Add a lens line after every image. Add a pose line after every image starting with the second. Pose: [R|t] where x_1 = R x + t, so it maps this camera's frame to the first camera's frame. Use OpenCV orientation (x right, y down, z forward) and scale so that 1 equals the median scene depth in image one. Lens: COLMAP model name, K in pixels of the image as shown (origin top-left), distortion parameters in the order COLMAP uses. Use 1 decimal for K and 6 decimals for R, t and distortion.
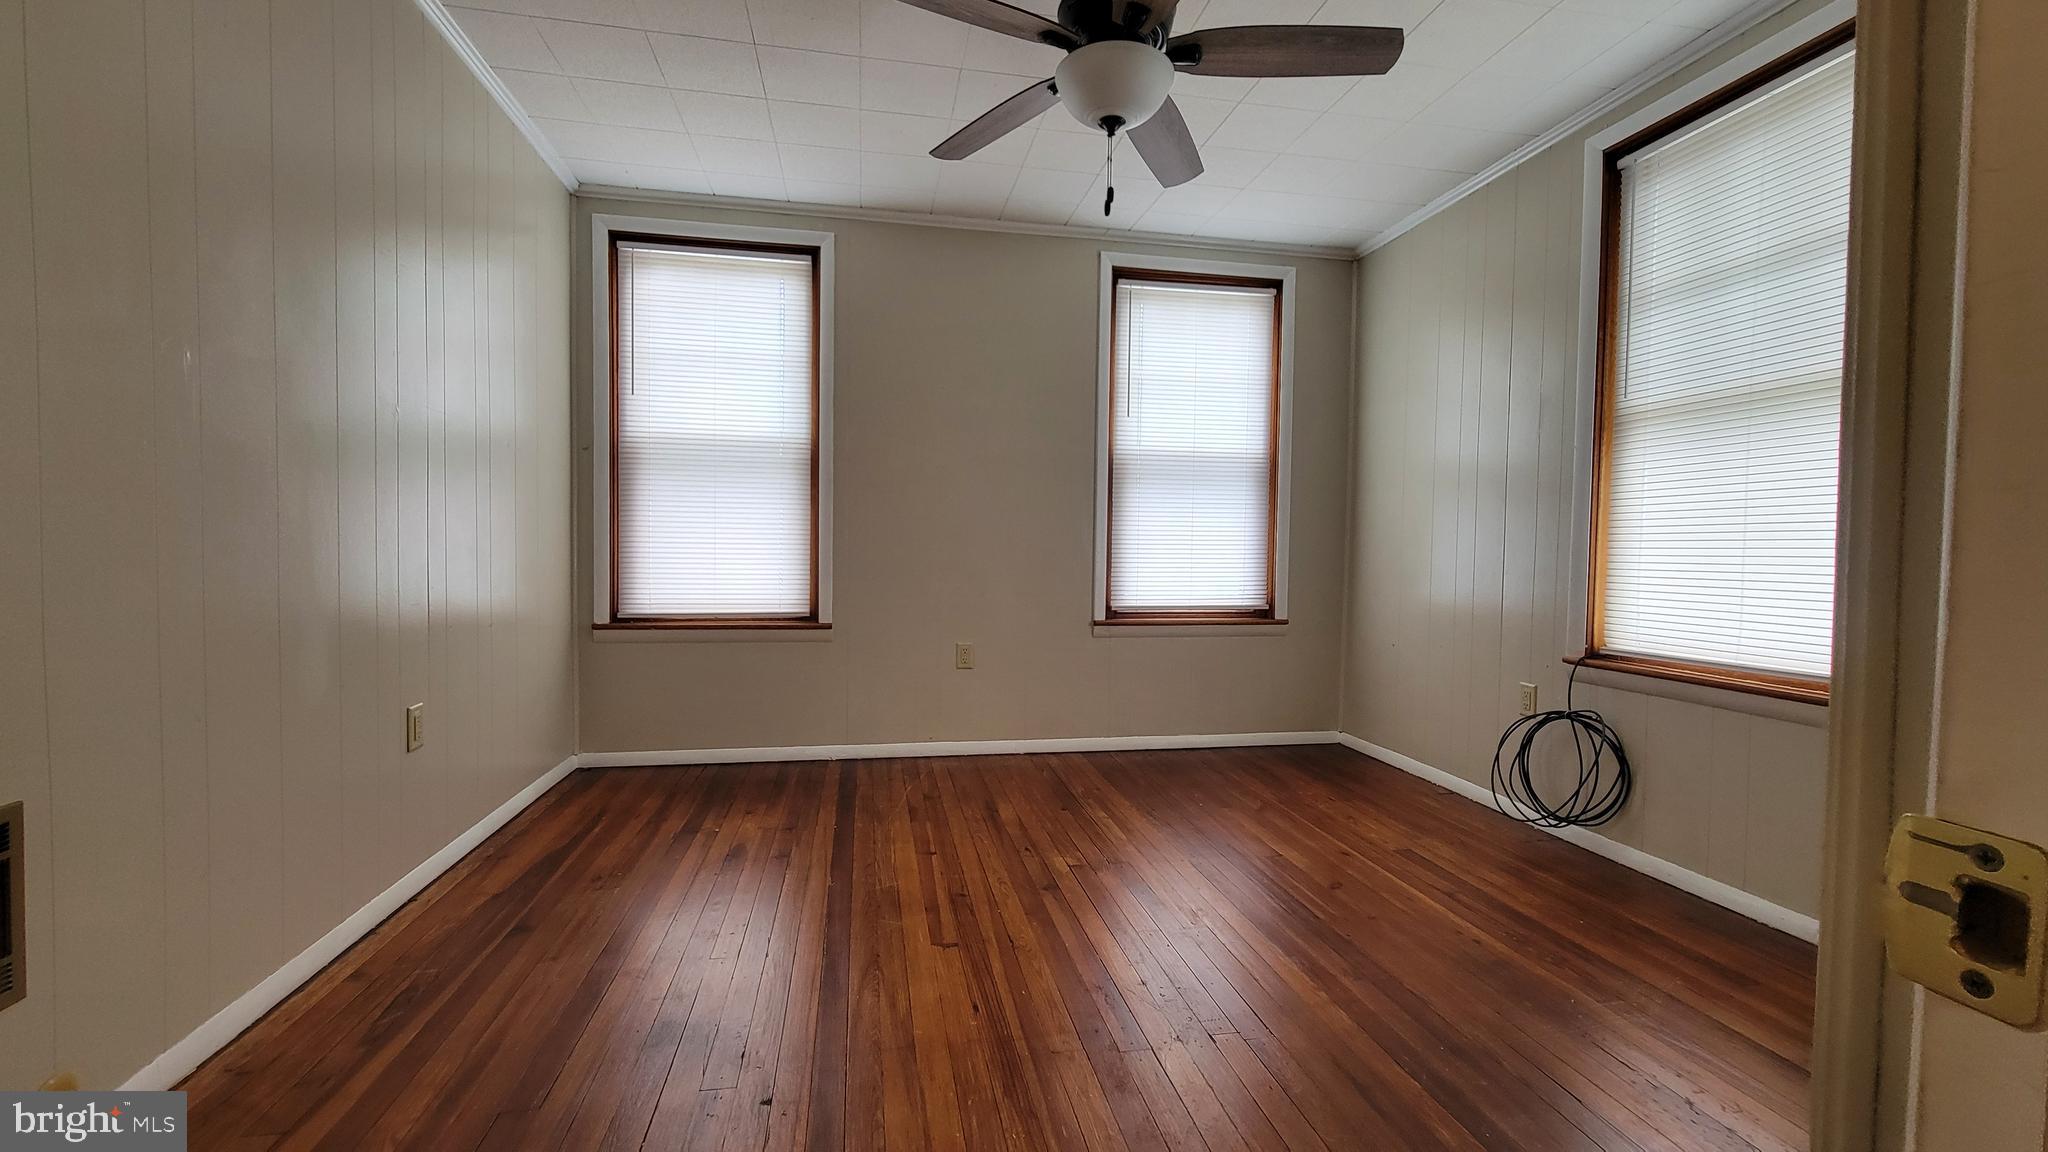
lens RADIAL K [[834.2, 0, 1016.7], [0, 834.2, 571.4], [0, 0, 1]] dist [0.000872, 0.000000]
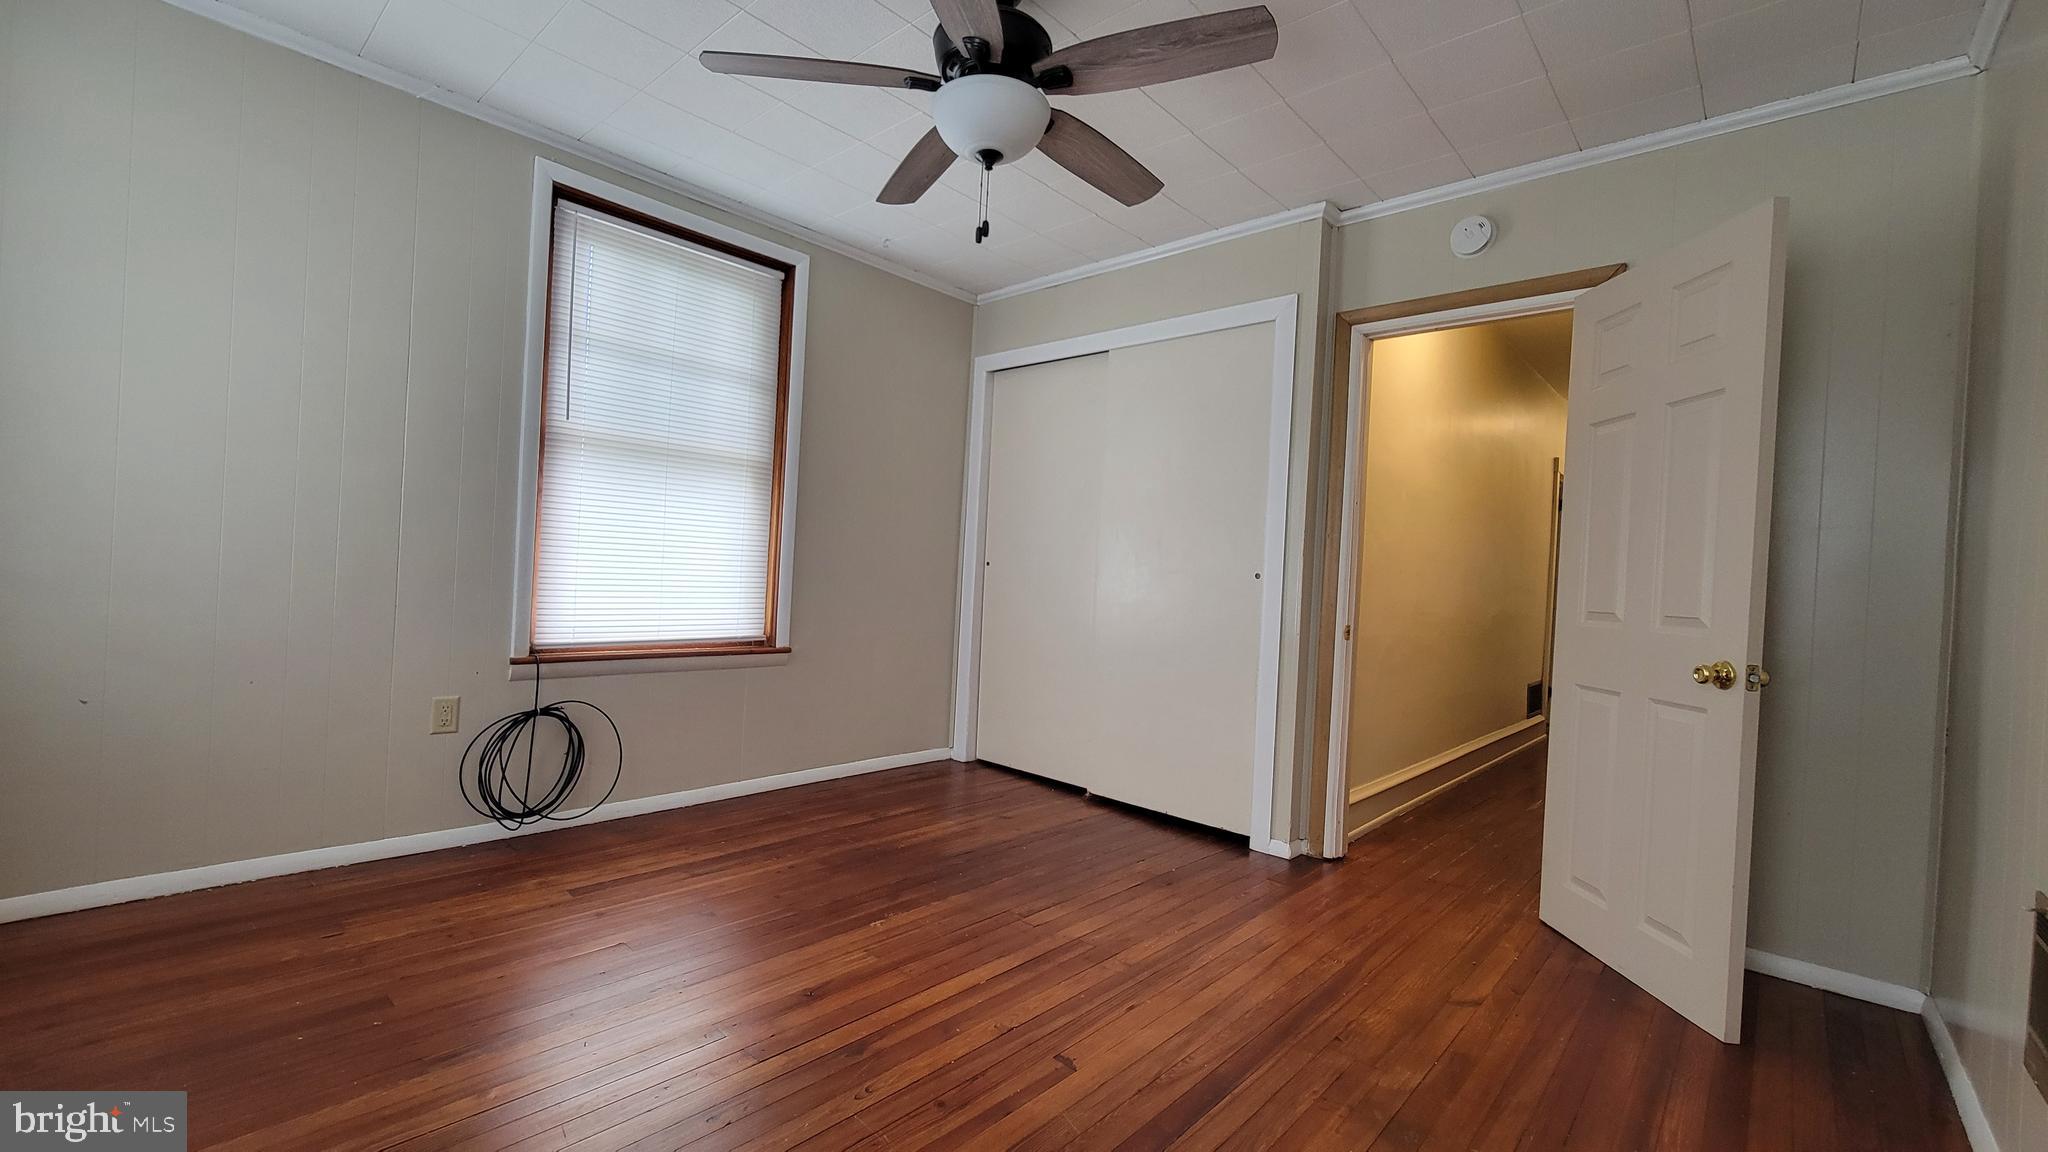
lens RADIAL K [[834.2, 0, 1016.7], [0, 834.2, 571.4], [0, 0, 1]] dist [0.000872, 0.000000]
pose [[-0.594415, -0.048955, 0.802667, -0.611312], [-0.038602, 0.998732, 0.032326, -0.070832], [-0.803231, -0.011770, -0.595551, 1.322465]]
